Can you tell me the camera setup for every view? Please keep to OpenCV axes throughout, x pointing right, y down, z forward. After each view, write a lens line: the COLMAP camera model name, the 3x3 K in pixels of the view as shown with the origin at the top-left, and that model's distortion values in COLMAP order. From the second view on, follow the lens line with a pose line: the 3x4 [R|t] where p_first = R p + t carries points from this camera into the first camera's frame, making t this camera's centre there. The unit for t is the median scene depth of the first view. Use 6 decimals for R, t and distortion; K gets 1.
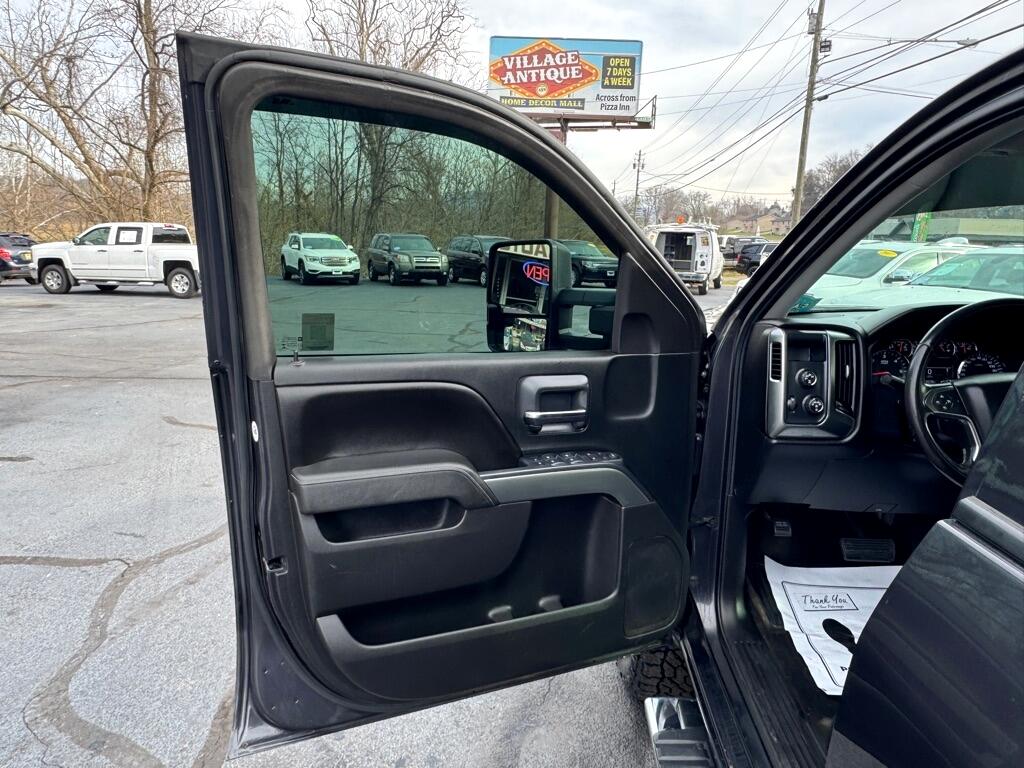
lens RADIAL K [[683.5, 0, 512.0], [0, 683.5, 384.0], [0, 0, 1]] dist [0.001509, -0.003322]
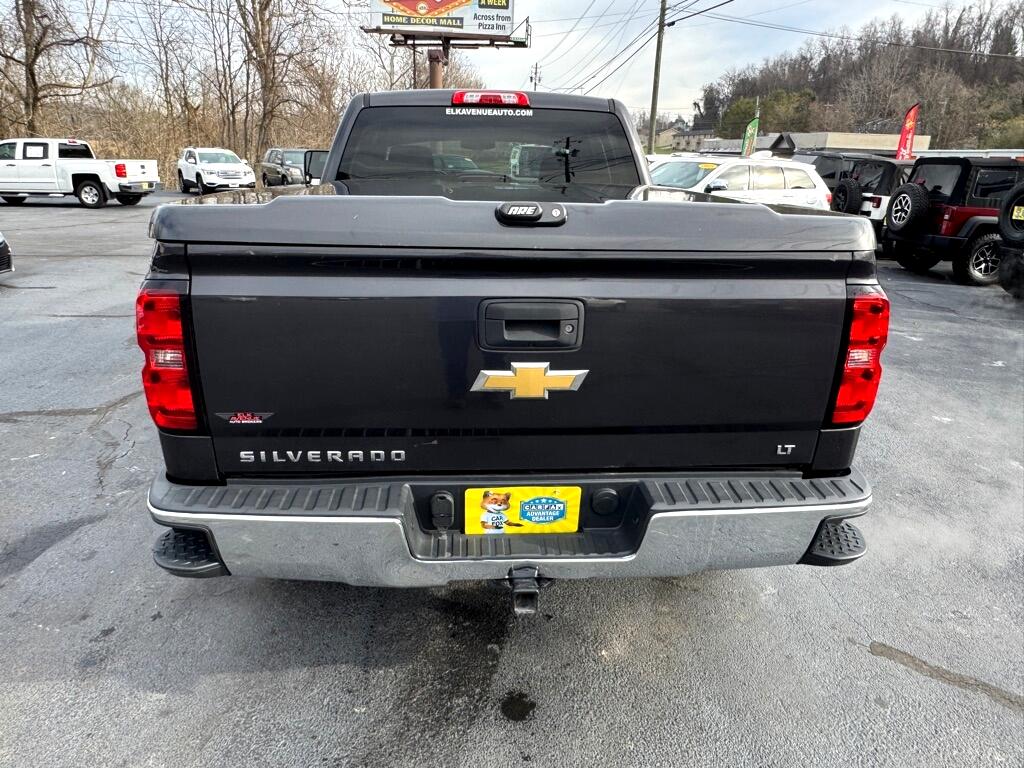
lens RADIAL K [[683.5, 0, 512.0], [0, 683.5, 384.0], [0, 0, 1]] dist [0.001509, -0.003322]
pose [[0.991840, -0.041728, 0.120463, 0.029714], [0.027545, 0.992740, 0.117087, 0.026785], [-0.124474, -0.112813, 0.985789, -0.124019]]
